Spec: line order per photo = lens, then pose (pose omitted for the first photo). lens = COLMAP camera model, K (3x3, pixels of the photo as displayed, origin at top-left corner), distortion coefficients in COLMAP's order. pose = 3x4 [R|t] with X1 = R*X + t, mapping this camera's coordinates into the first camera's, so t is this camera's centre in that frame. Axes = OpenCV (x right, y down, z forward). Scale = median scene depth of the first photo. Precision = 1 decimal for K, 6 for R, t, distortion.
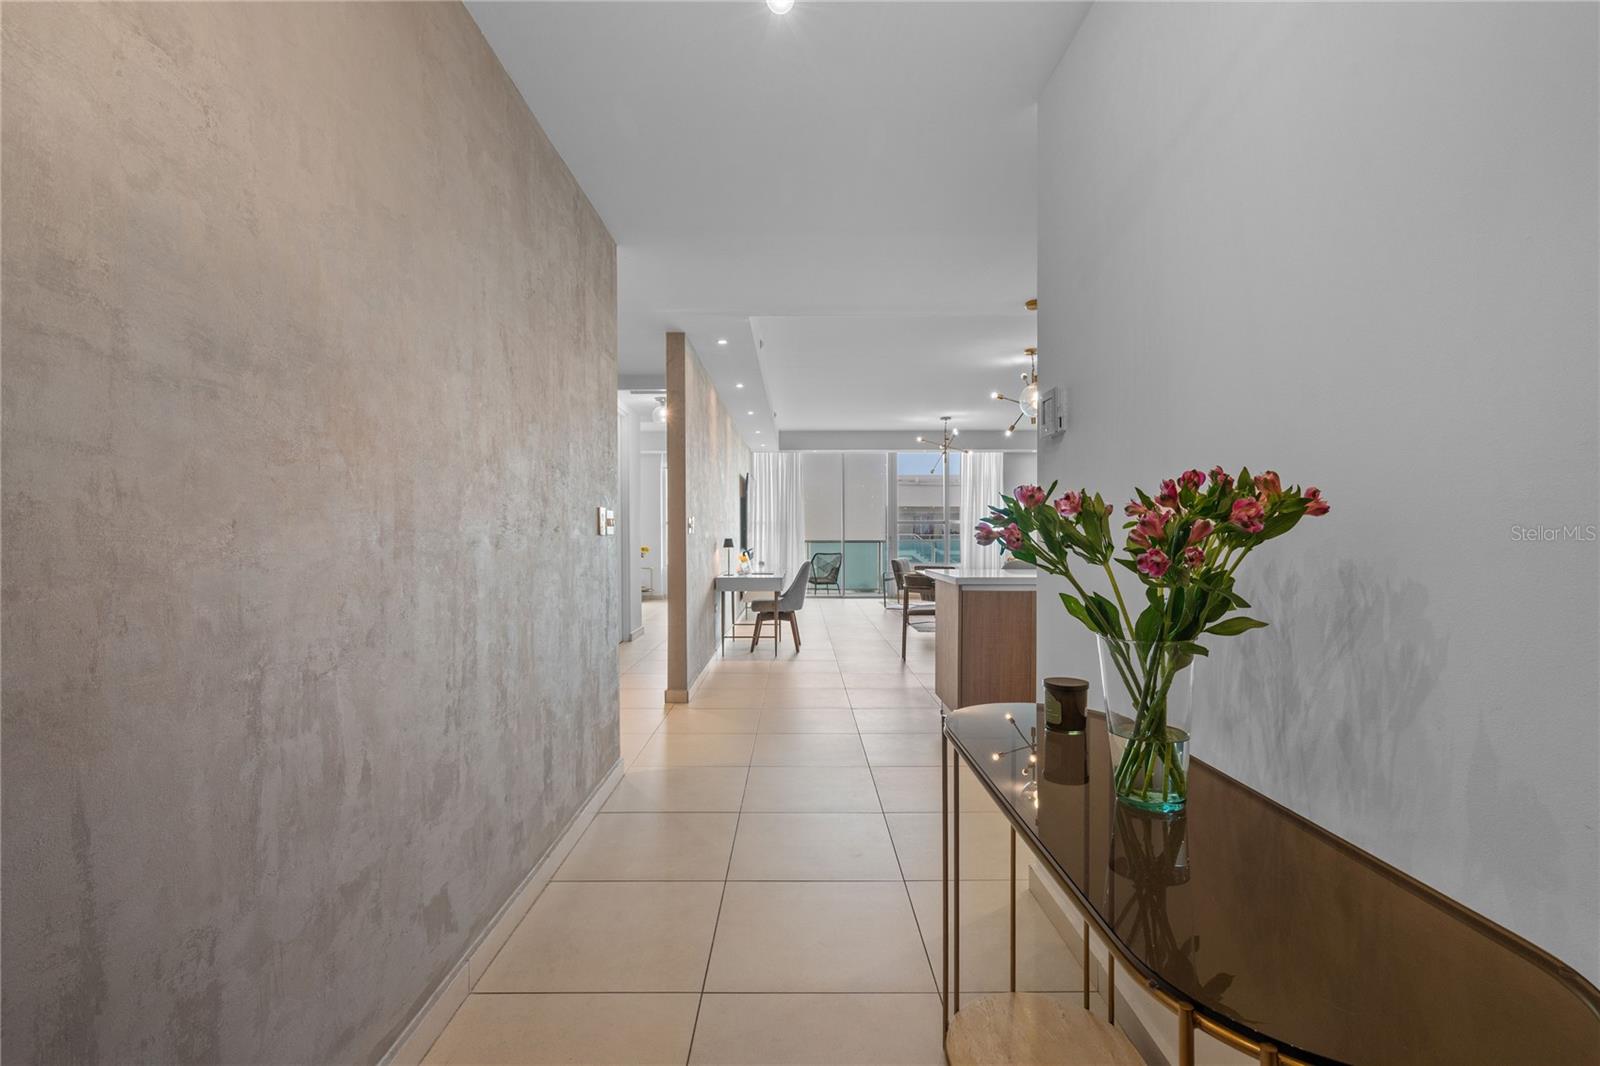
lens RADIAL K [[719.0, 0, 800.0], [0, 719.0, 533.0], [0, 0, 1]] dist [-0.001428, -0.000544]
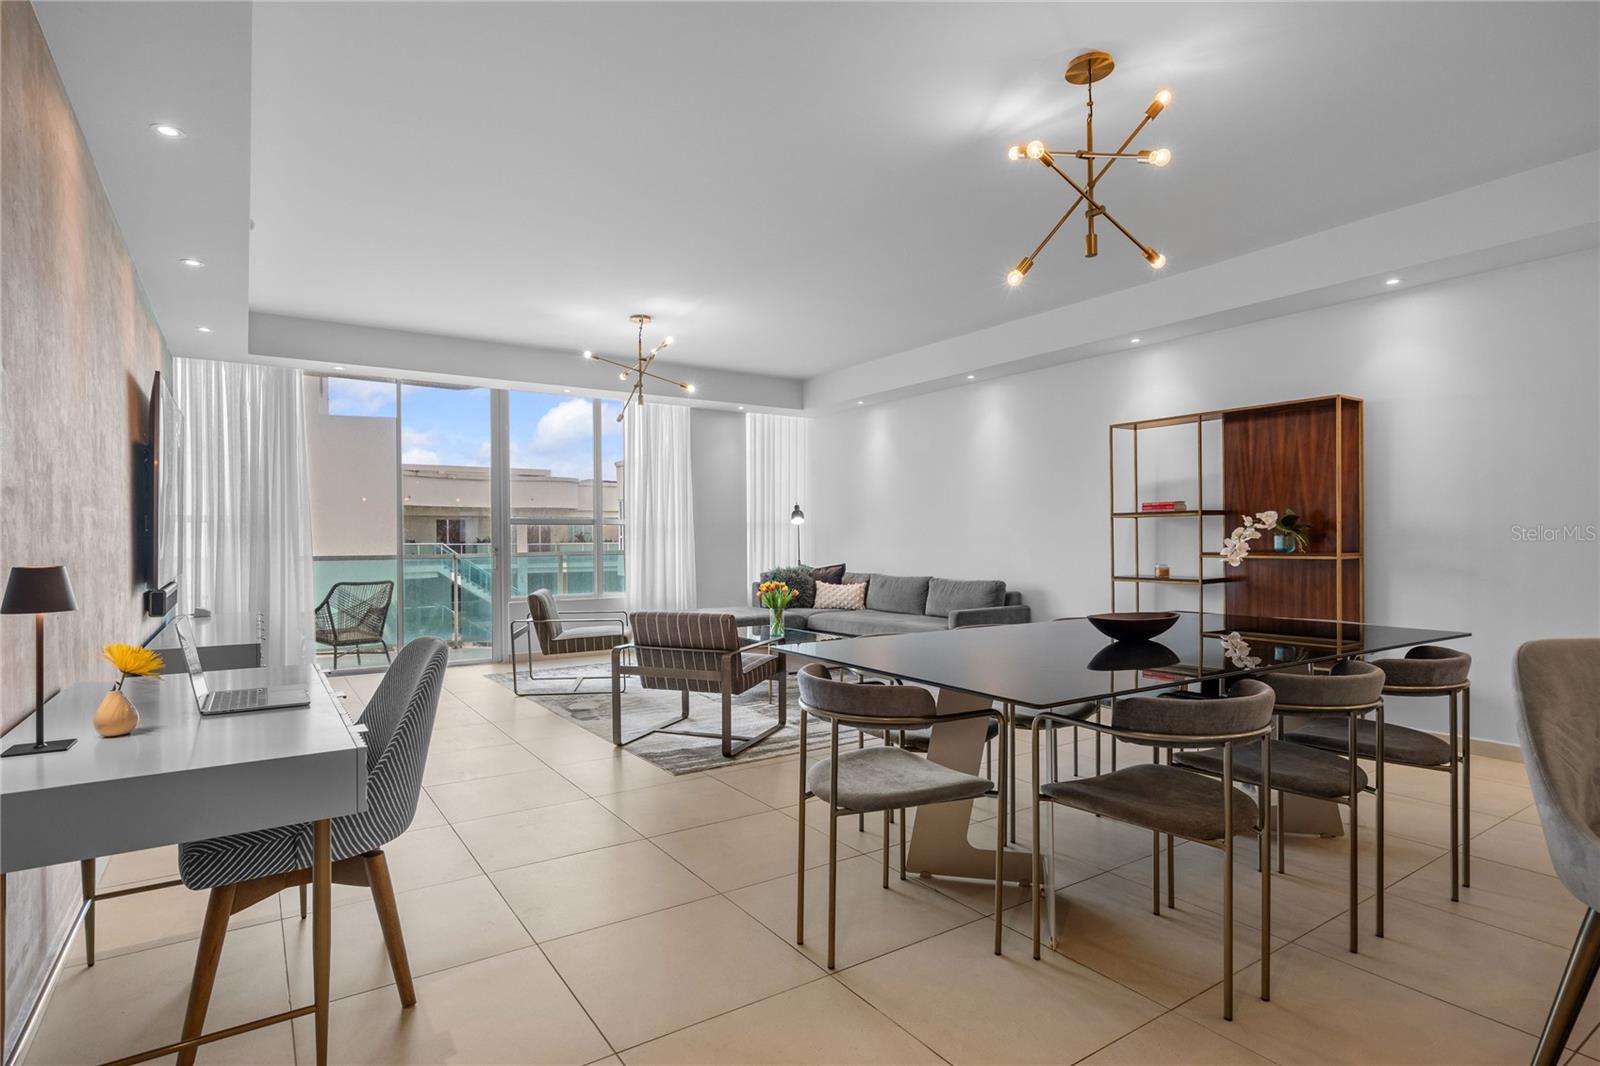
lens RADIAL K [[817.1, 0, 800.0], [0, 817.1, 533.0], [0, 0, 1]] dist [0.004246, 0.001142]
pose [[0.829230, -0.000685, 0.558908, -0.032323], [0.006047, 0.999952, -0.007745, 0.000733], [-0.558876, 0.009802, 0.829194, 0.437478]]
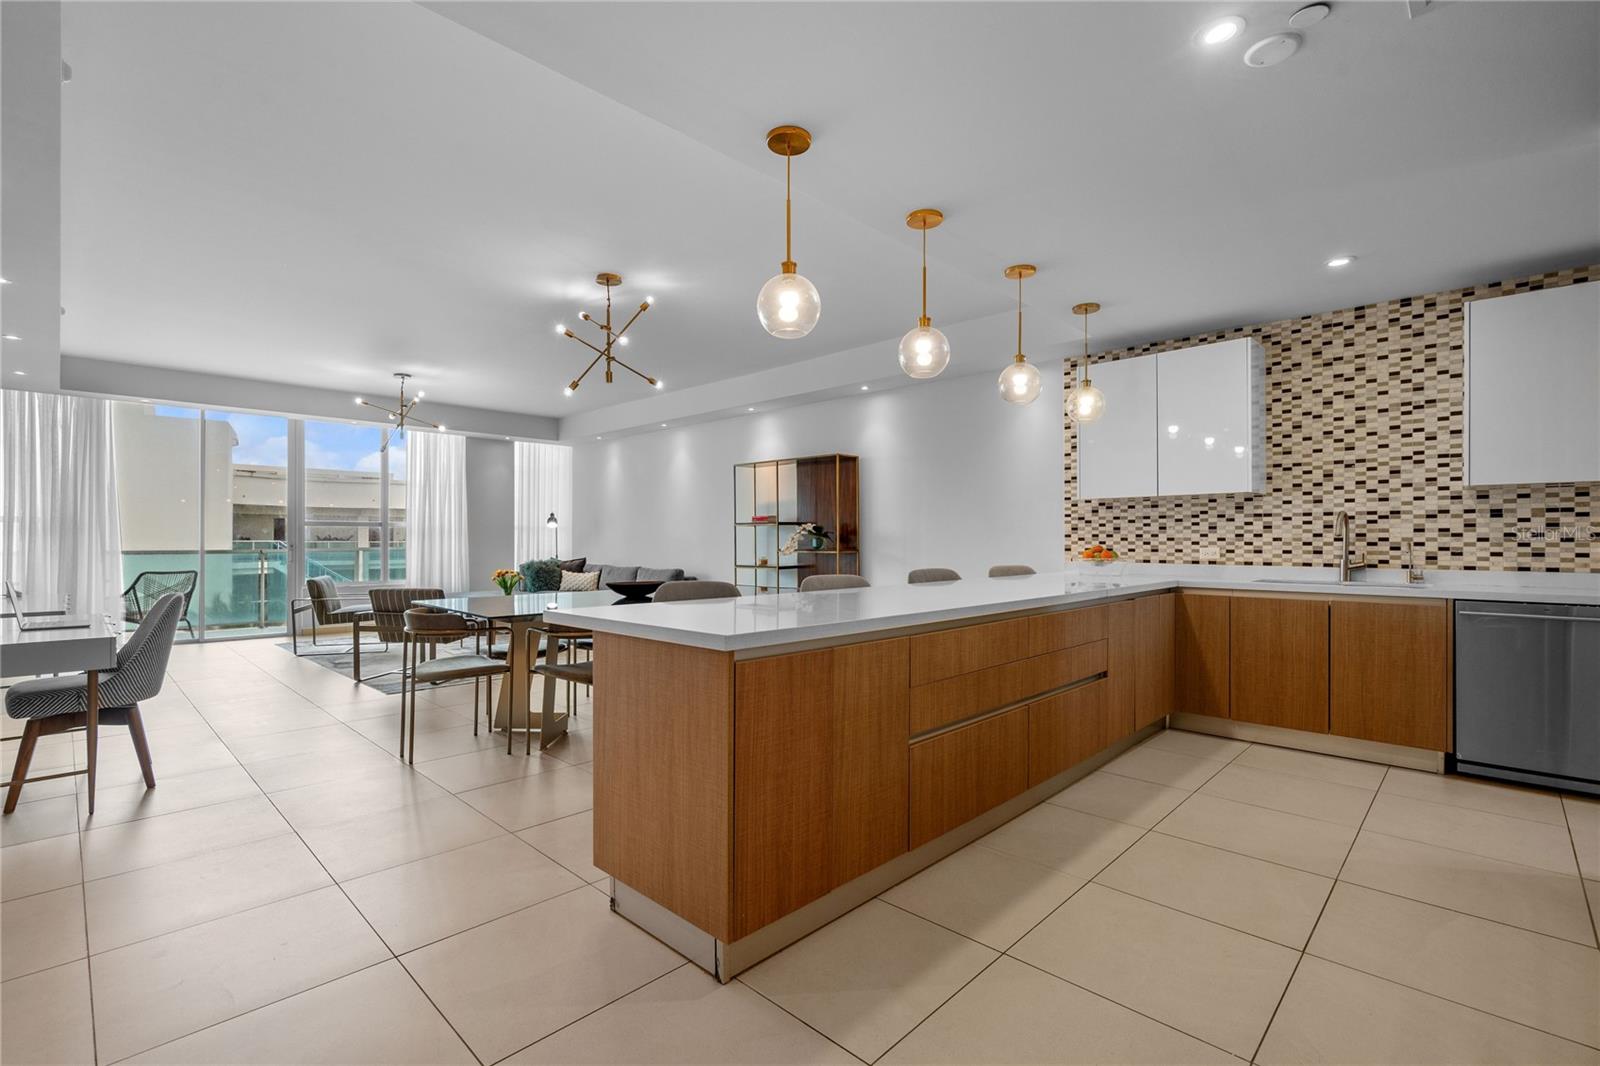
lens RADIAL K [[719.0, 0, 800.0], [0, 719.0, 533.0], [0, 0, 1]] dist [-0.001428, -0.000544]
pose [[0.698613, 0.005145, 0.715482, -0.028158], [0.000564, 0.999970, -0.007741, 0.000312], [-0.715500, 0.005812, 0.698589, 0.227335]]
